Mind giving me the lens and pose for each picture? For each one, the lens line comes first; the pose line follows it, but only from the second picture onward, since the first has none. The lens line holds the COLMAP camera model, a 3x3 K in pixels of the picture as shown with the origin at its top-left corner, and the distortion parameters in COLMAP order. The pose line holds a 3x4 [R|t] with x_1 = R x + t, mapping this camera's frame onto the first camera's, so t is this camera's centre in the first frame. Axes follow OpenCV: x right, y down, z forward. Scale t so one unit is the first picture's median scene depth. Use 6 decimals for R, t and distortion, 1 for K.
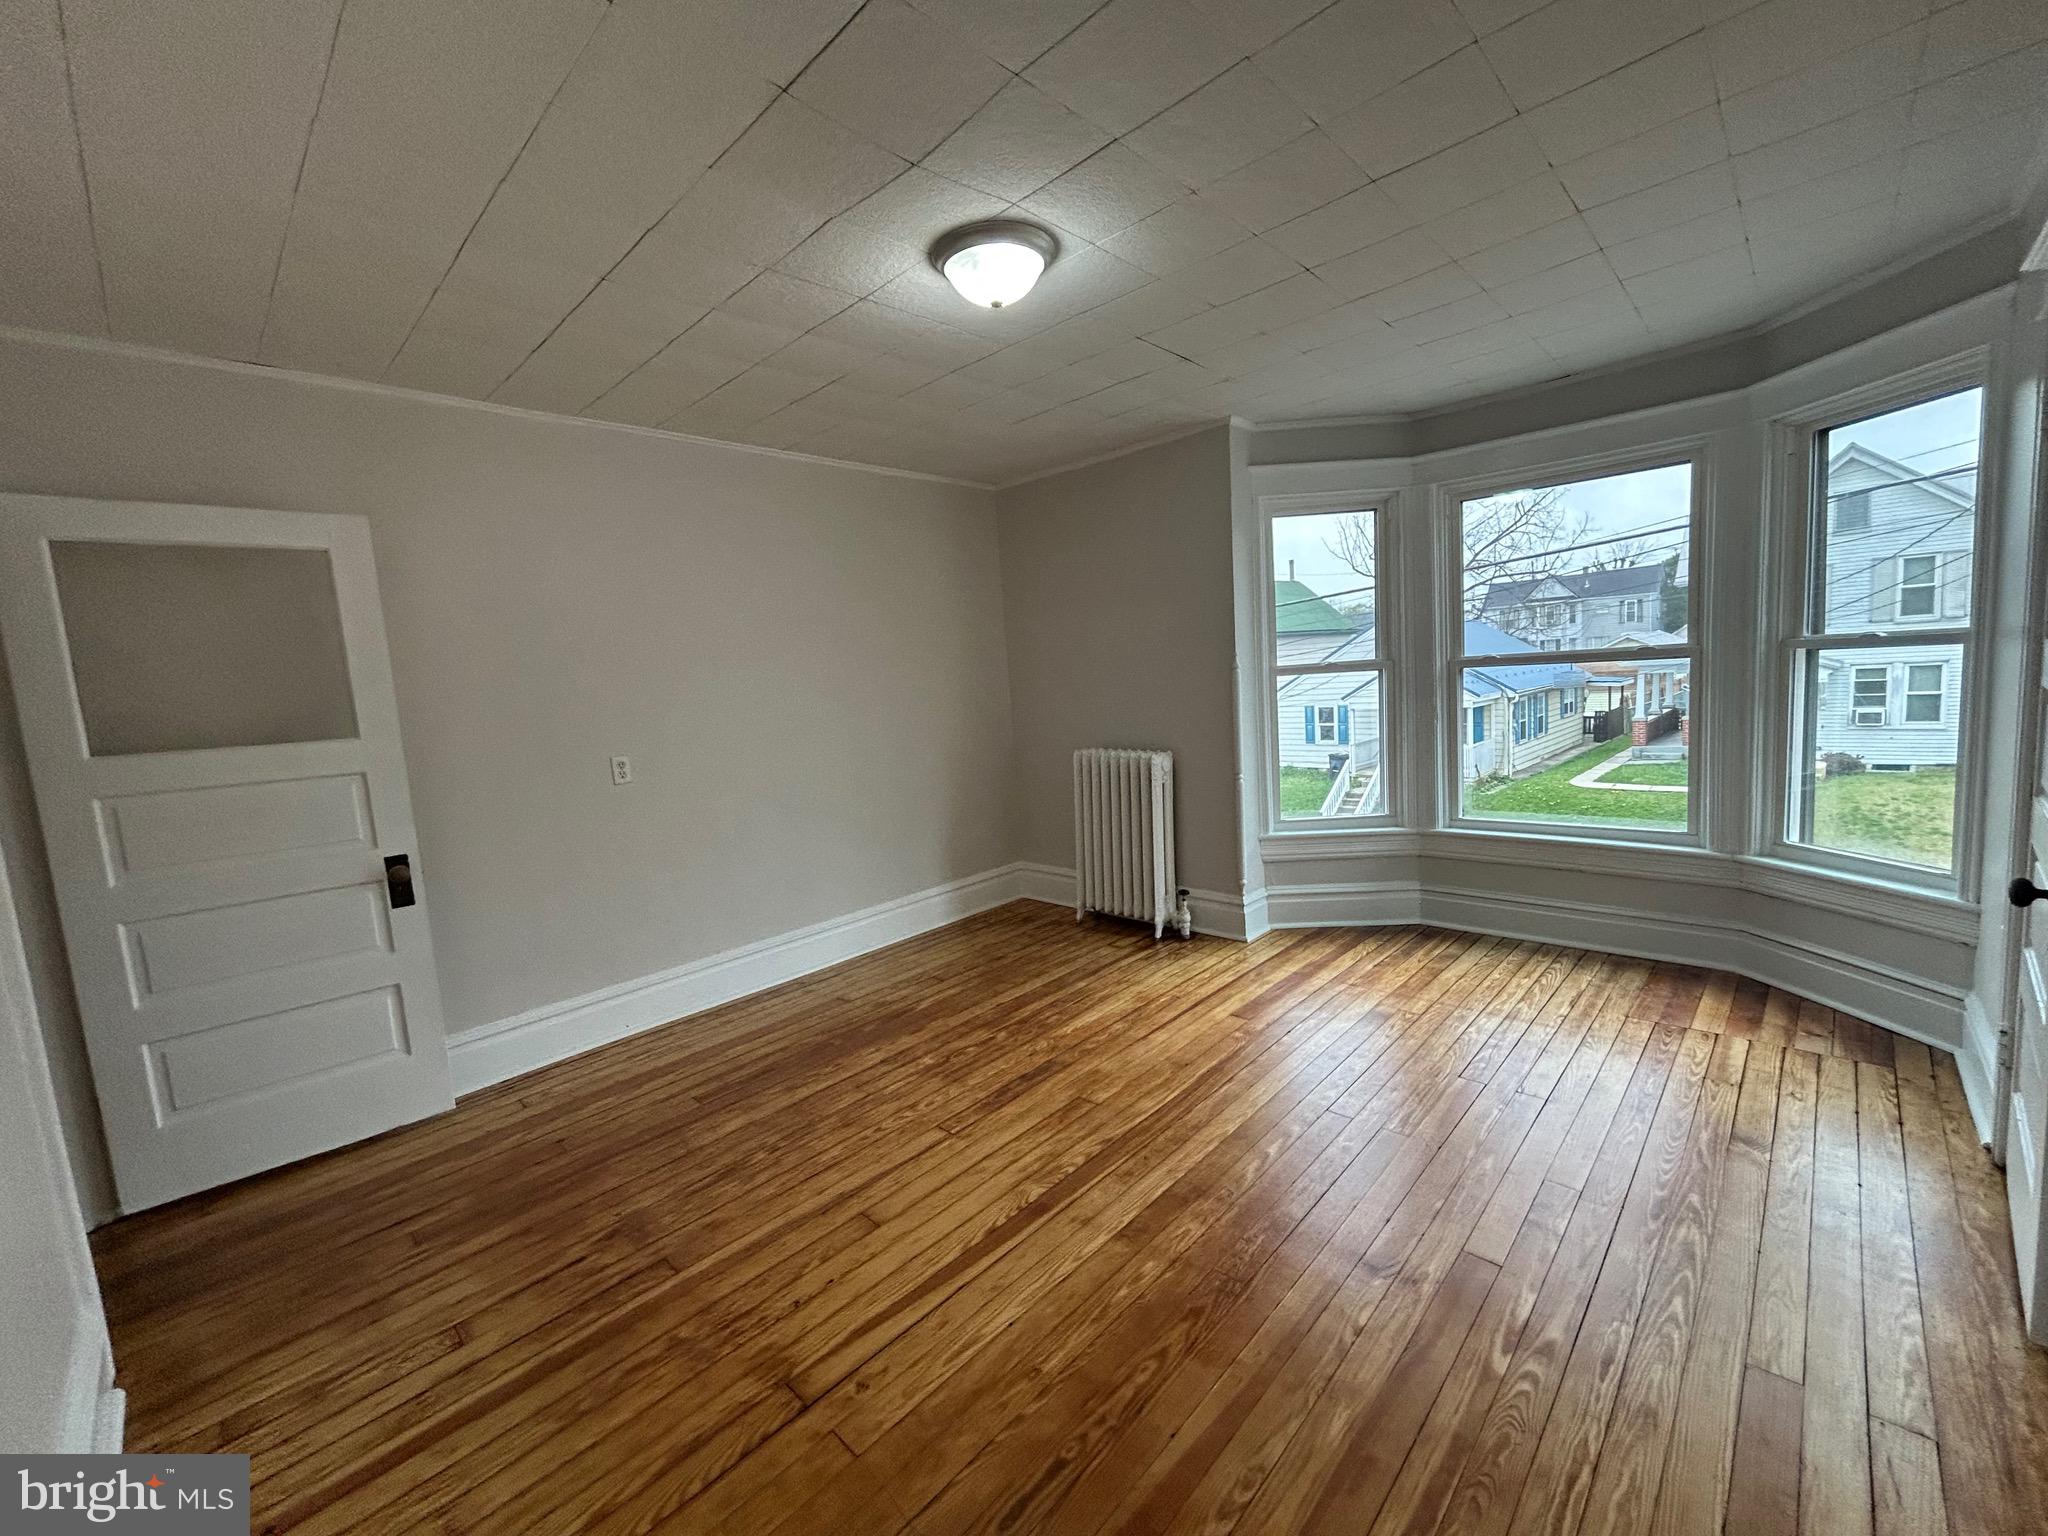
lens RADIAL K [[829.6, 0, 1024.0], [0, 829.6, 768.0], [0, 0, 1]] dist [-0.012006, 0.008454]
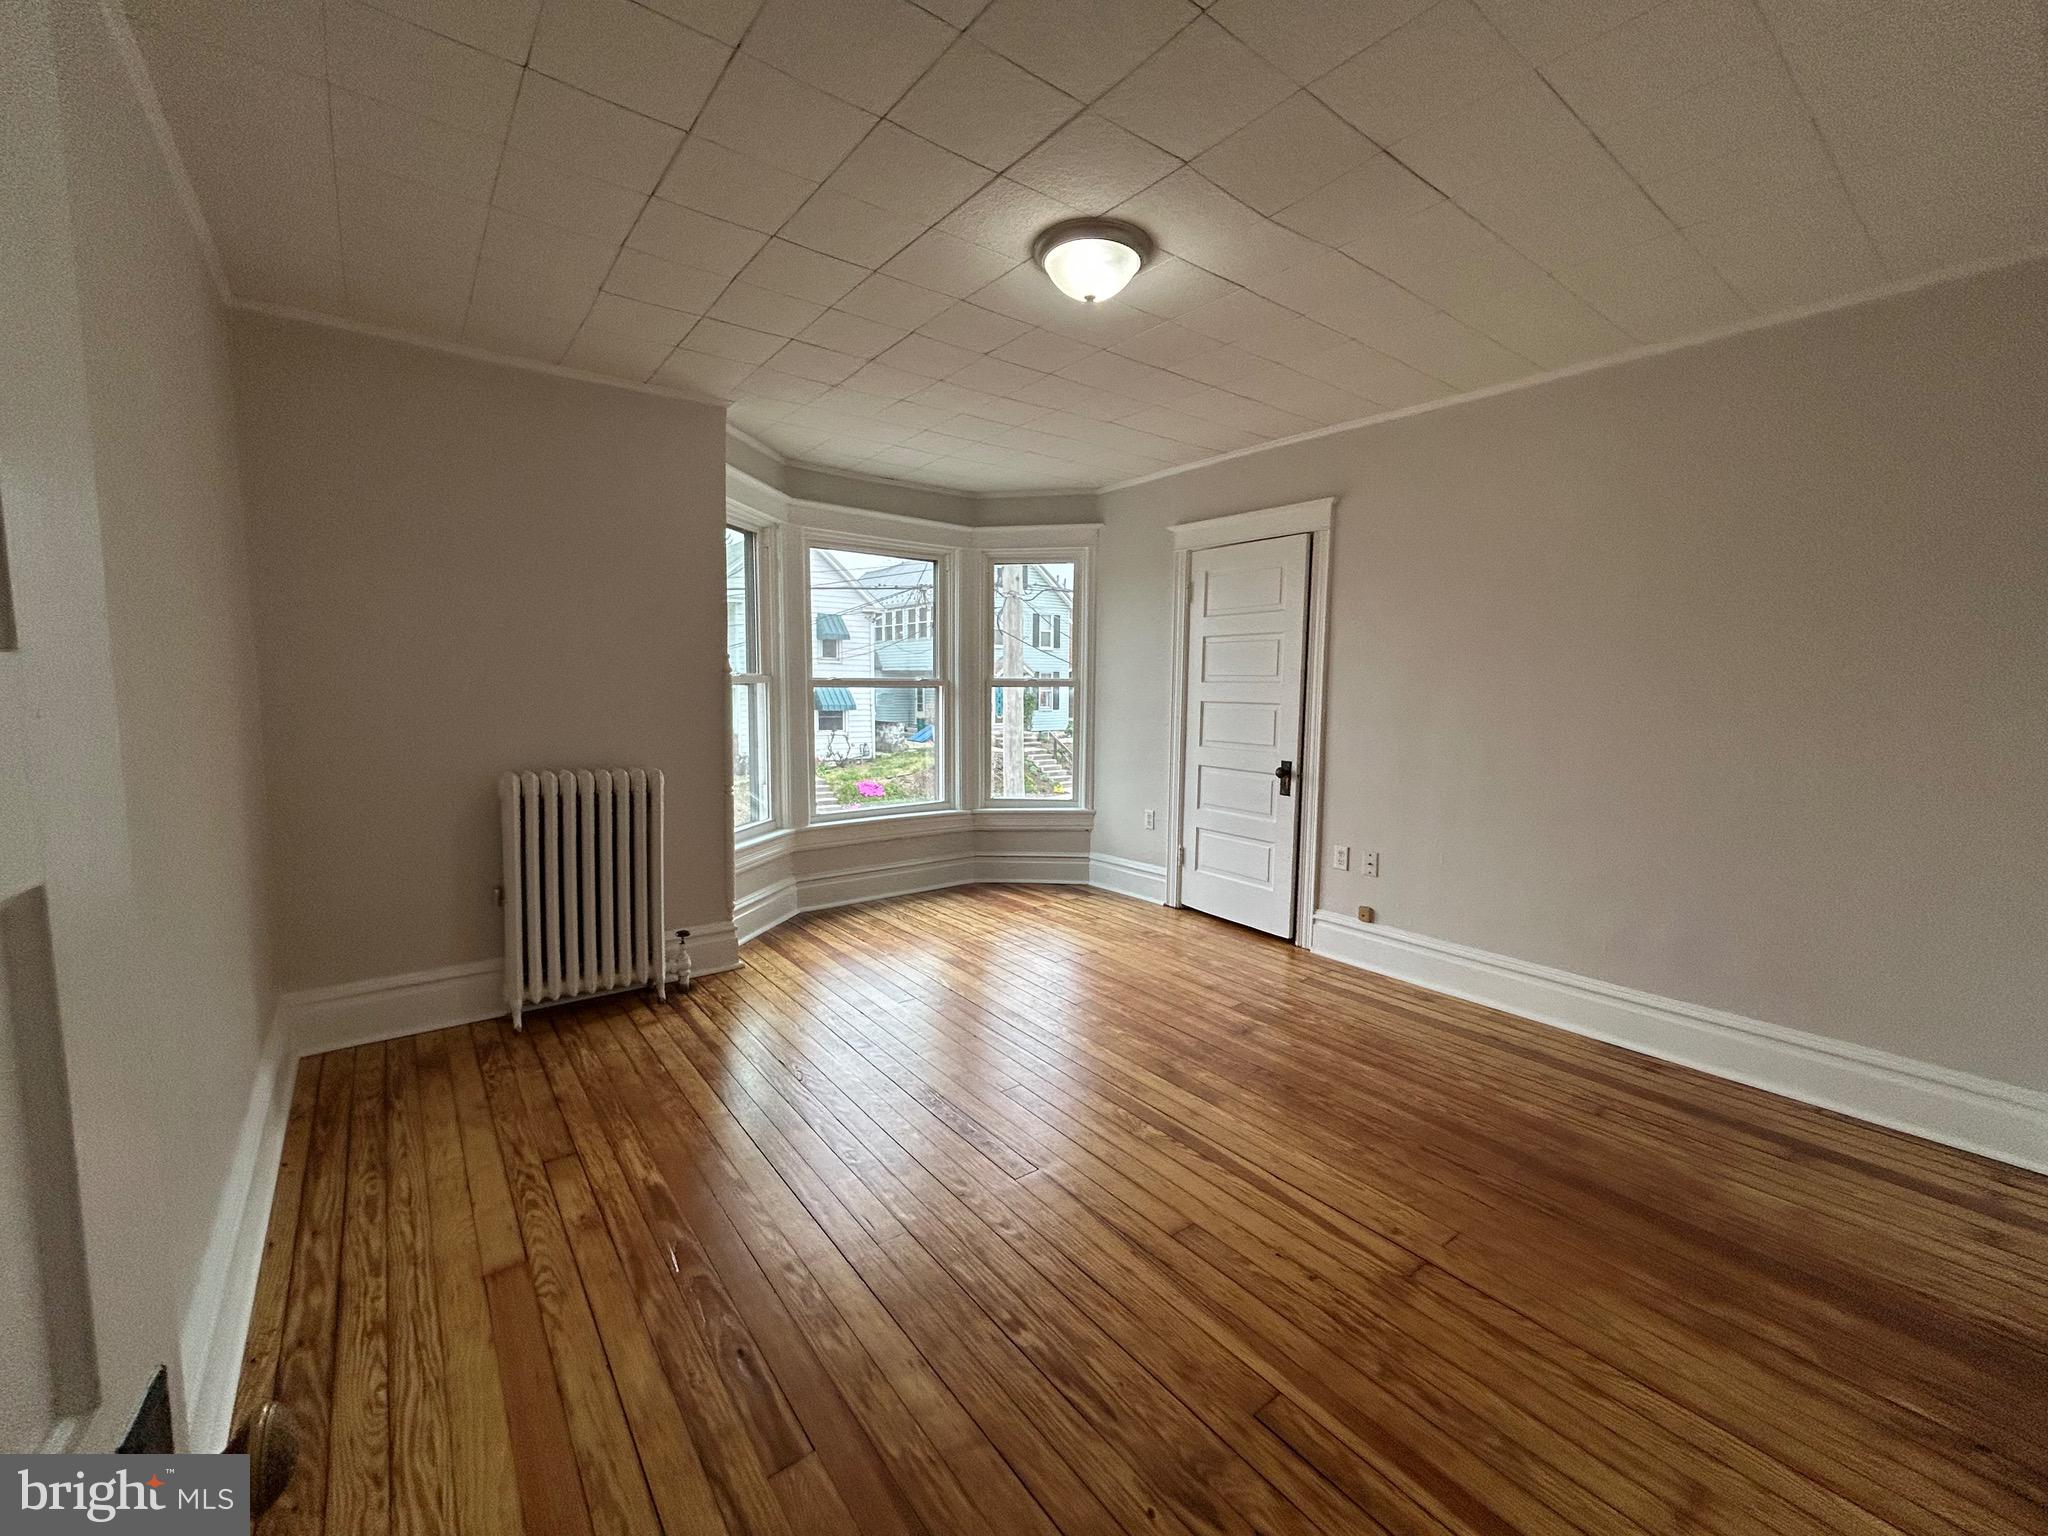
lens RADIAL K [[829.6, 0, 1024.0], [0, 829.6, 768.0], [0, 0, 1]] dist [-0.012006, 0.008454]
pose [[0.141299, -0.036325, 0.989300, -0.778682], [0.097274, 0.995000, 0.022641, -0.002933], [-0.985176, 0.093034, 0.144125, 0.701327]]
